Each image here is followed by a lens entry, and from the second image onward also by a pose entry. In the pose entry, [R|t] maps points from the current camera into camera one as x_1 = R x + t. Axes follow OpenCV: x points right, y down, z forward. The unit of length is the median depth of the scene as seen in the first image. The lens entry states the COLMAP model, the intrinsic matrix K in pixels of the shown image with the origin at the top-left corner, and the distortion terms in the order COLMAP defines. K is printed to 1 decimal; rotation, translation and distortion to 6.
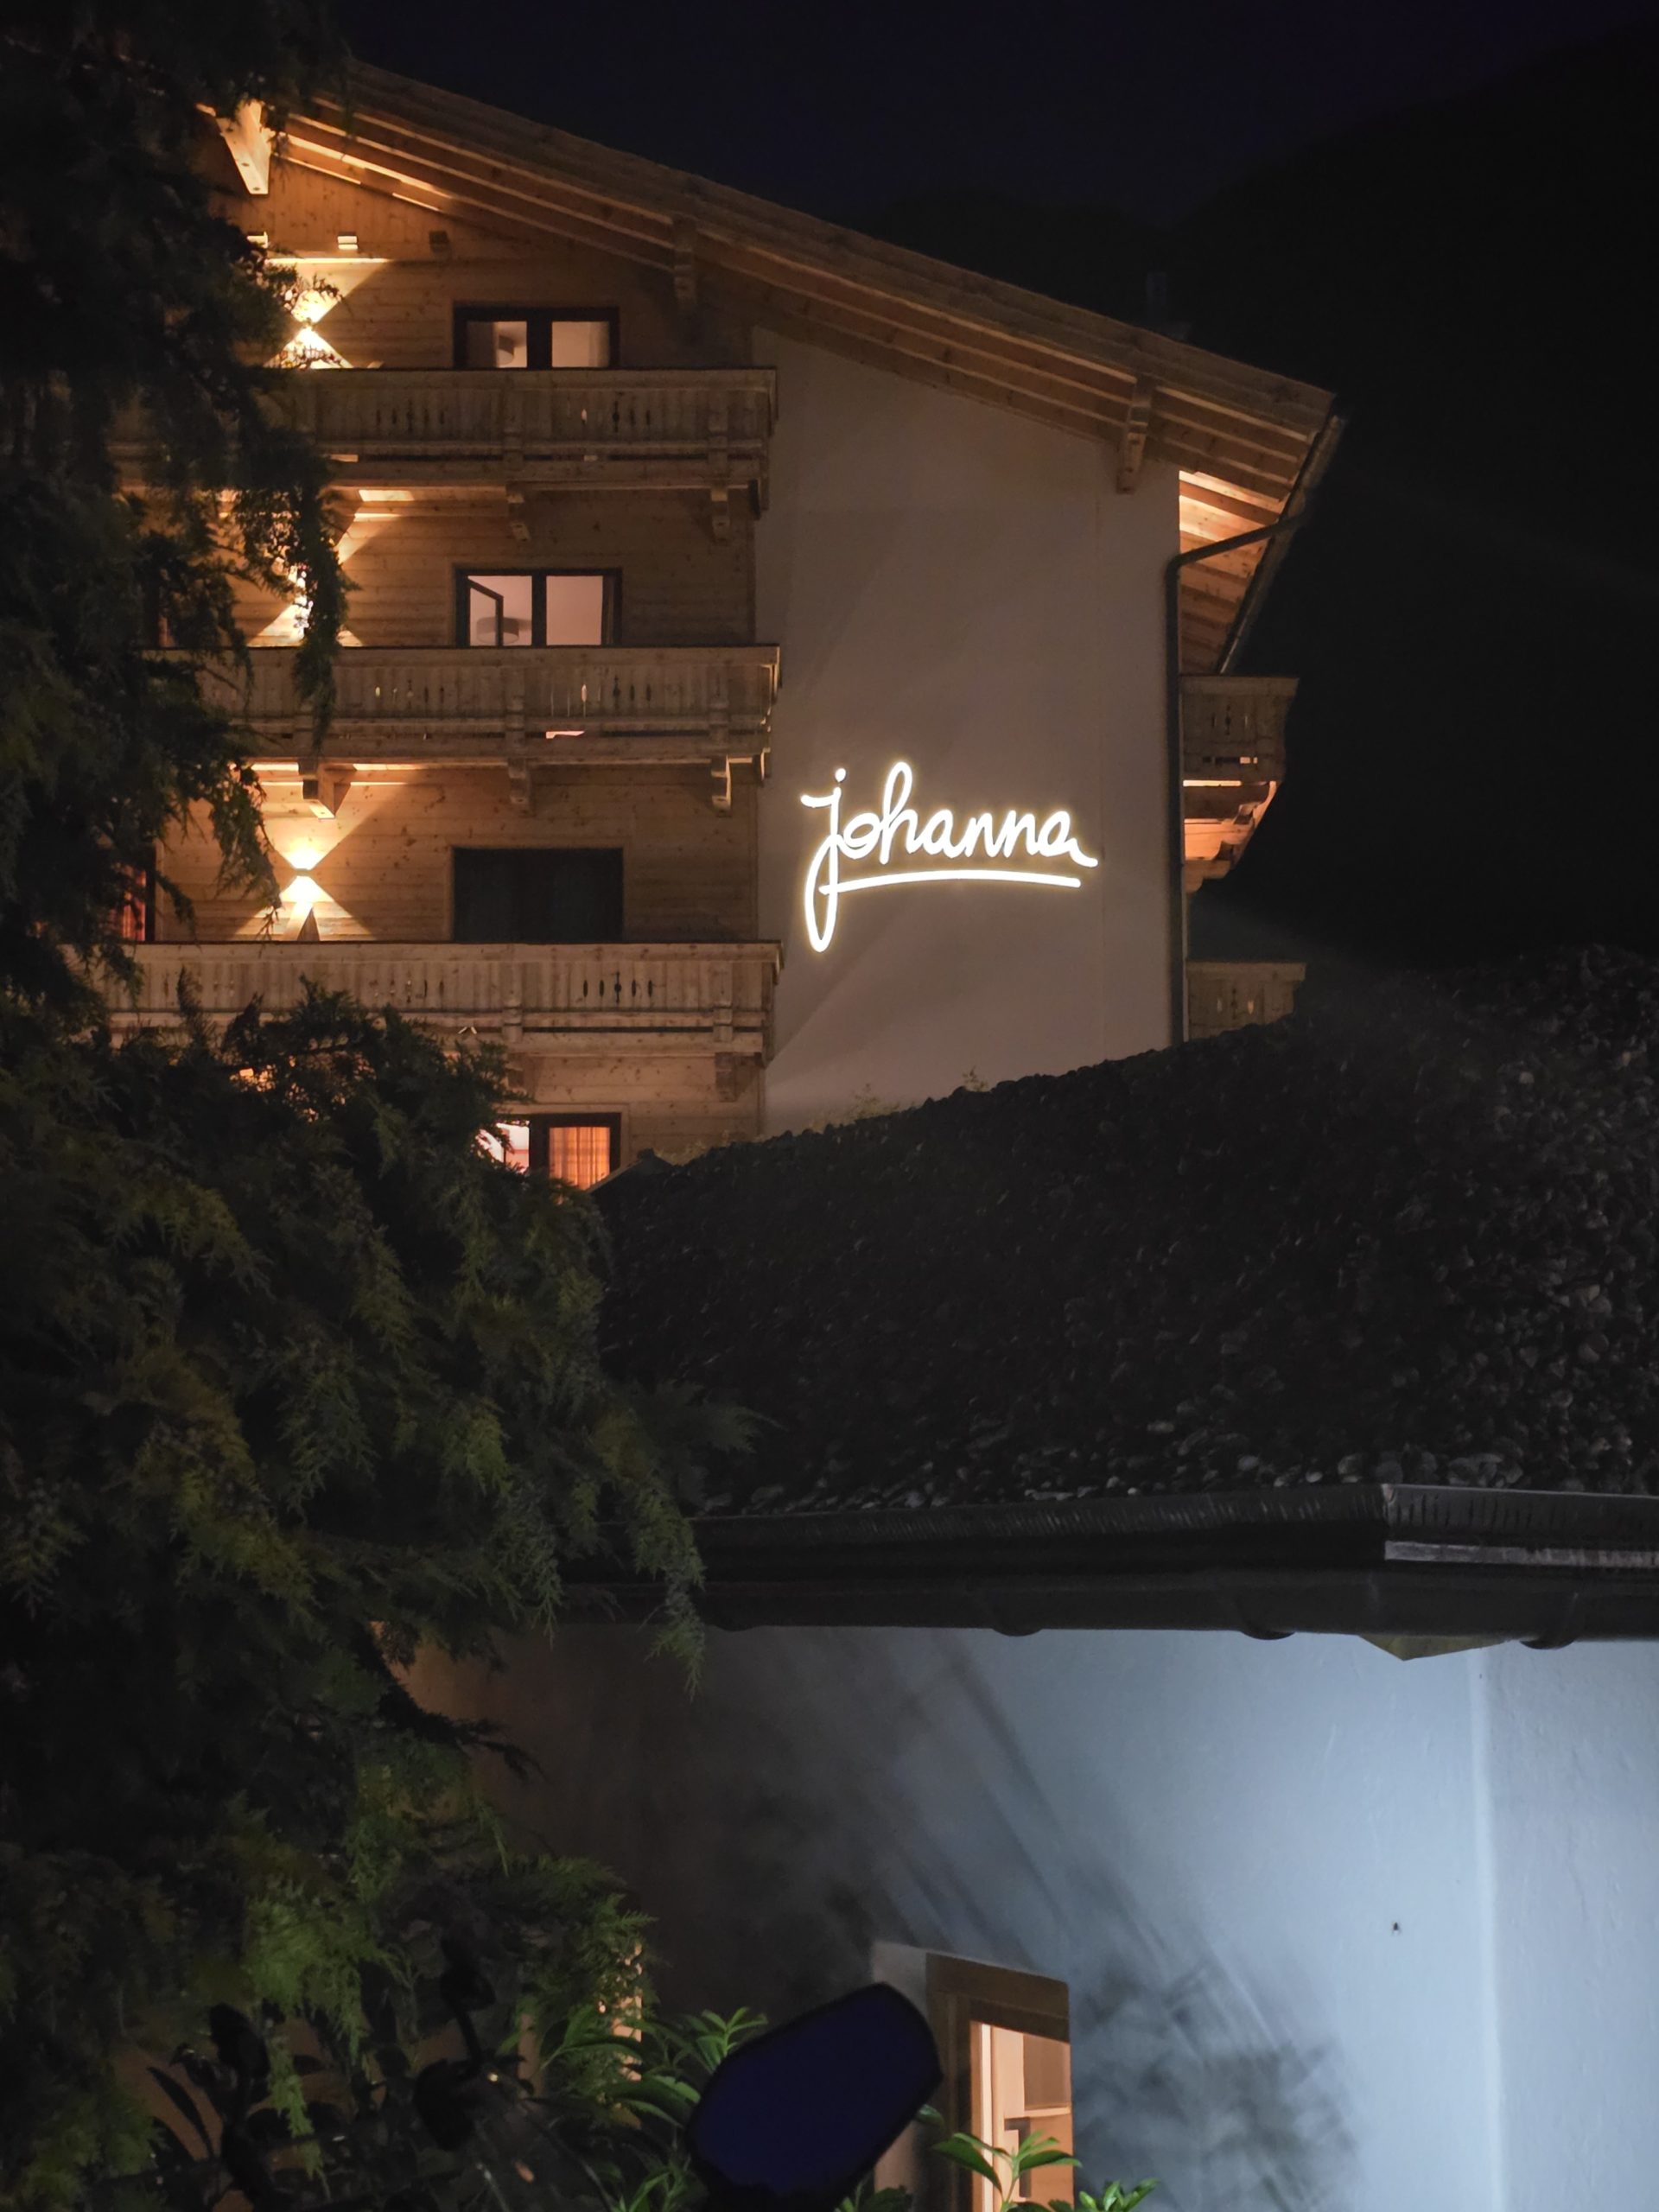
lens RADIAL K [[3600.9, 0, 829.5], [0, 3600.9, 1106.0], [0, 0, 1]] dist [0.144335, -0.032615]
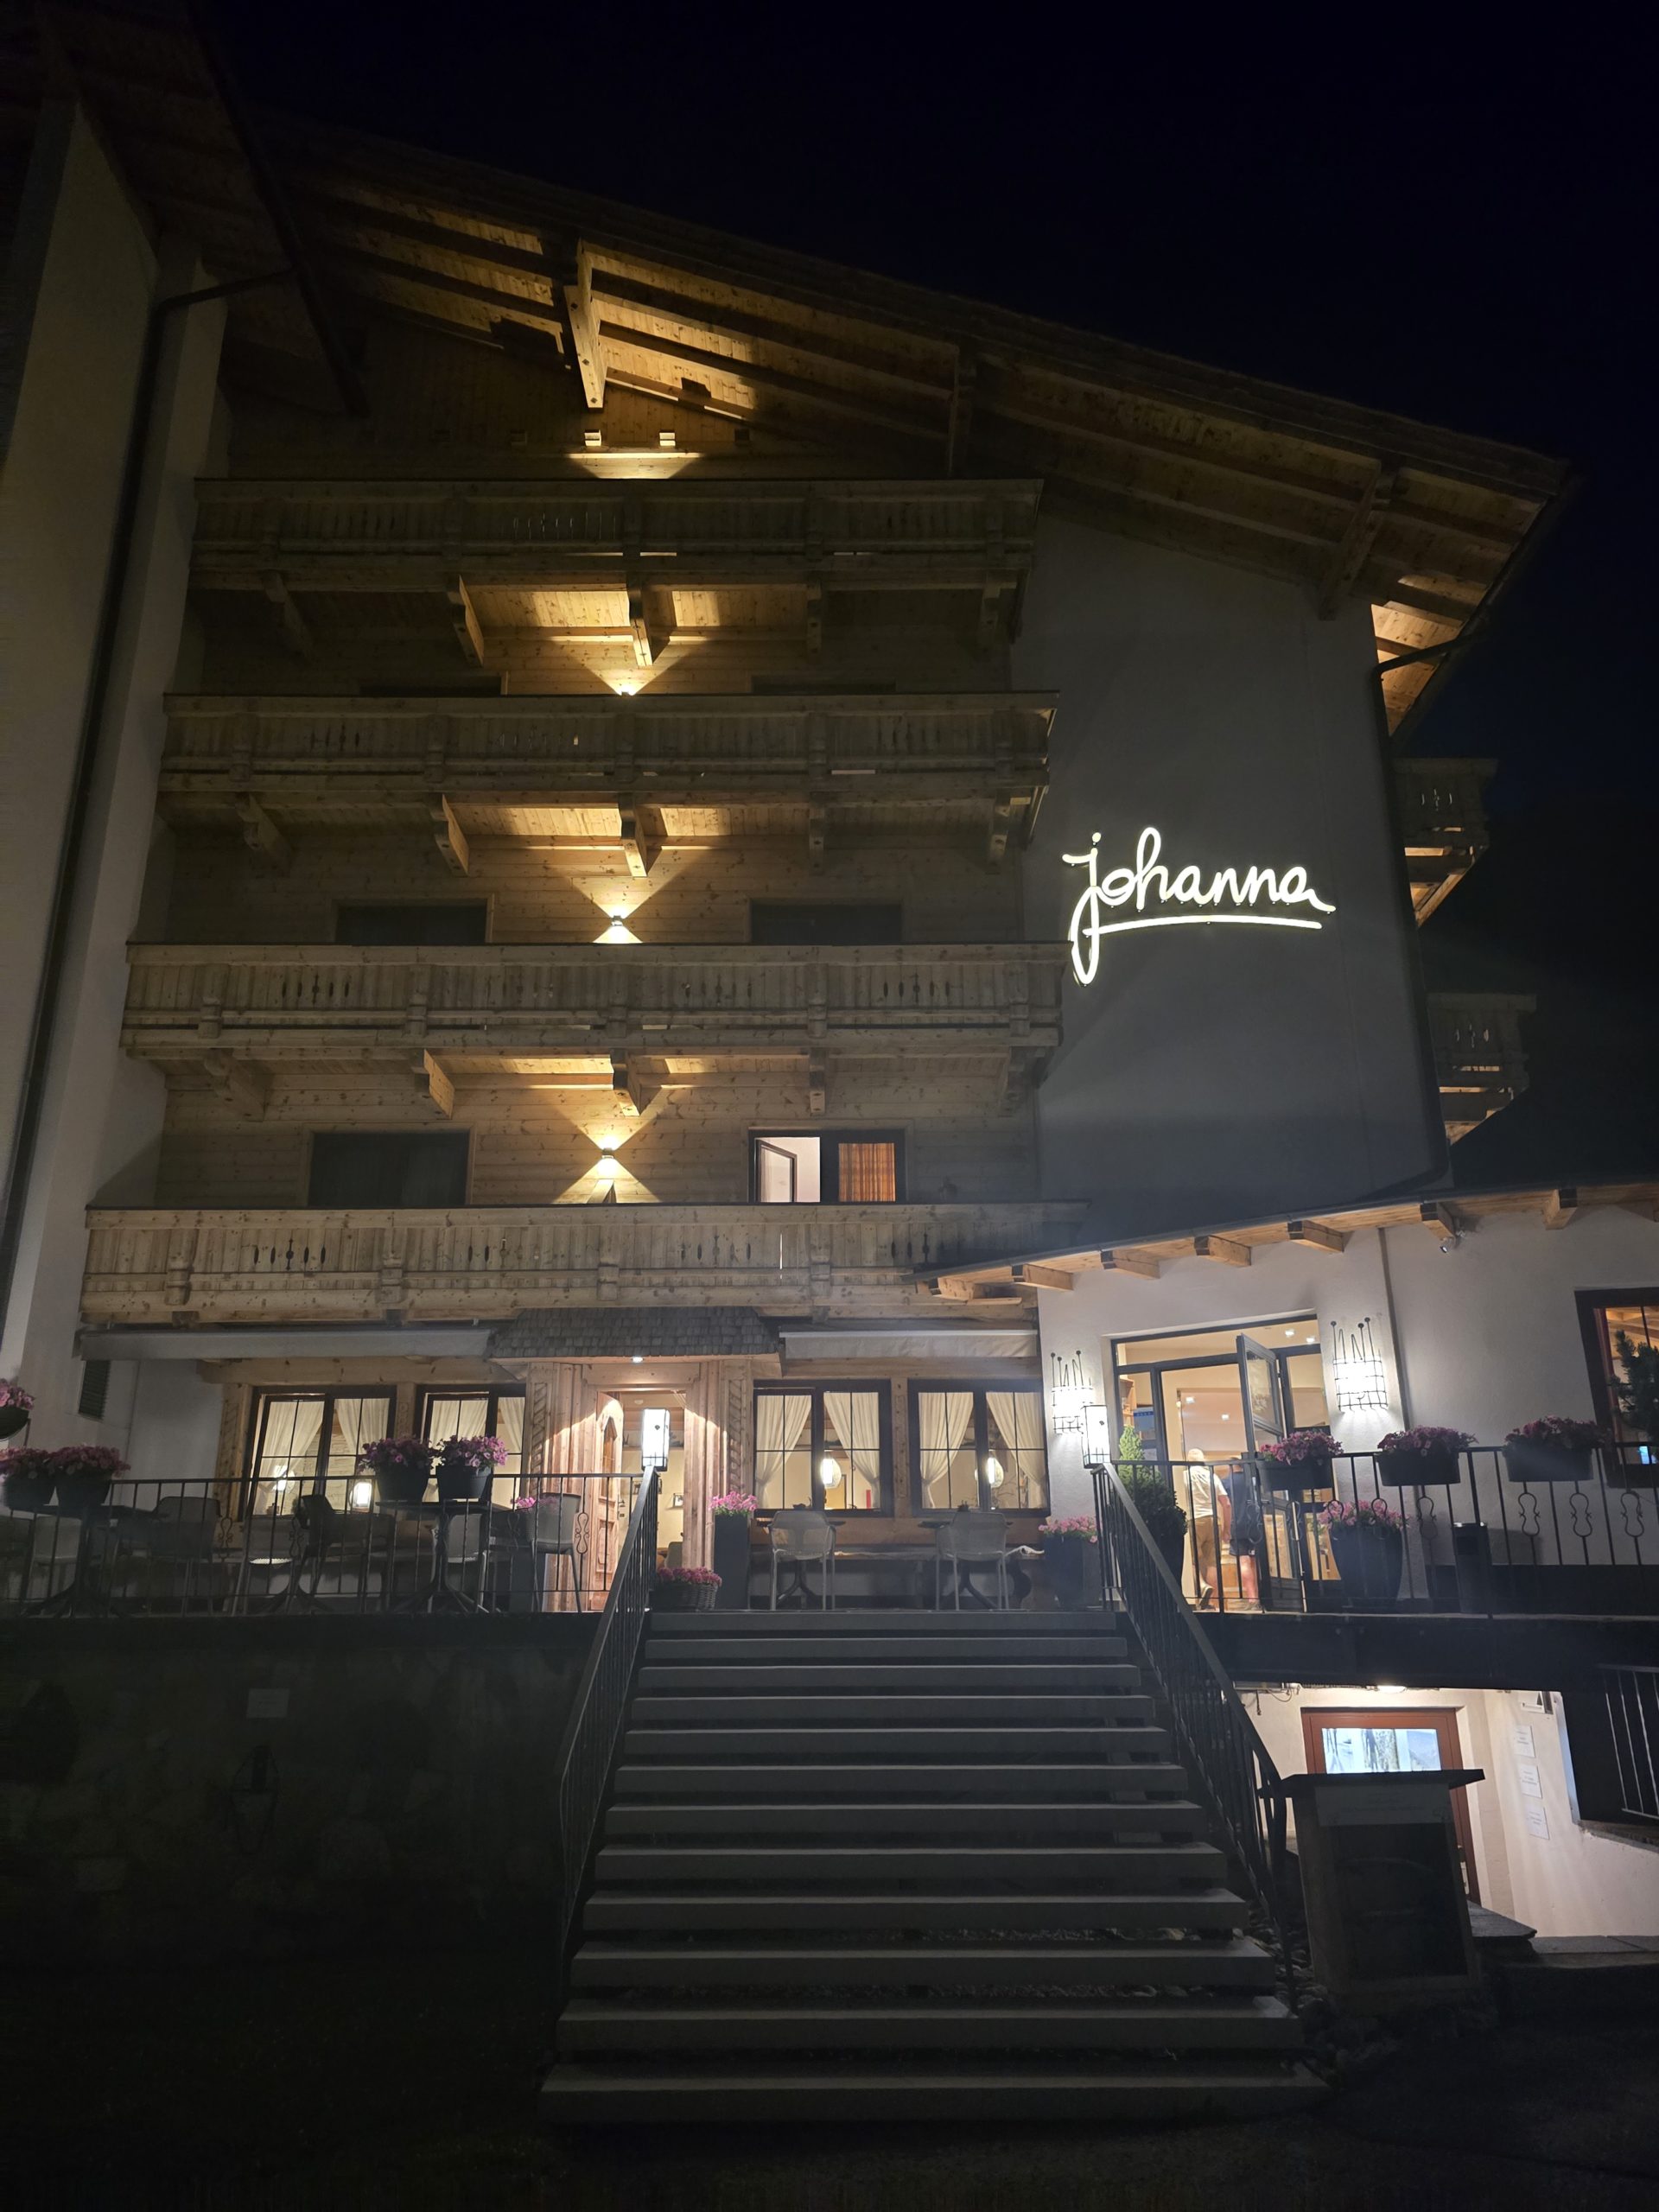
lens RADIAL K [[1673.1, 0, 829.5], [0, 1673.1, 1106.0], [0, 0, 1]] dist [0.074889, -0.111923]
pose [[0.999989, 0.004061, 0.002375, -0.082232], [-0.003578, 0.984310, -0.176414, 0.084360], [-0.003054, 0.176403, 0.984313, 0.505578]]
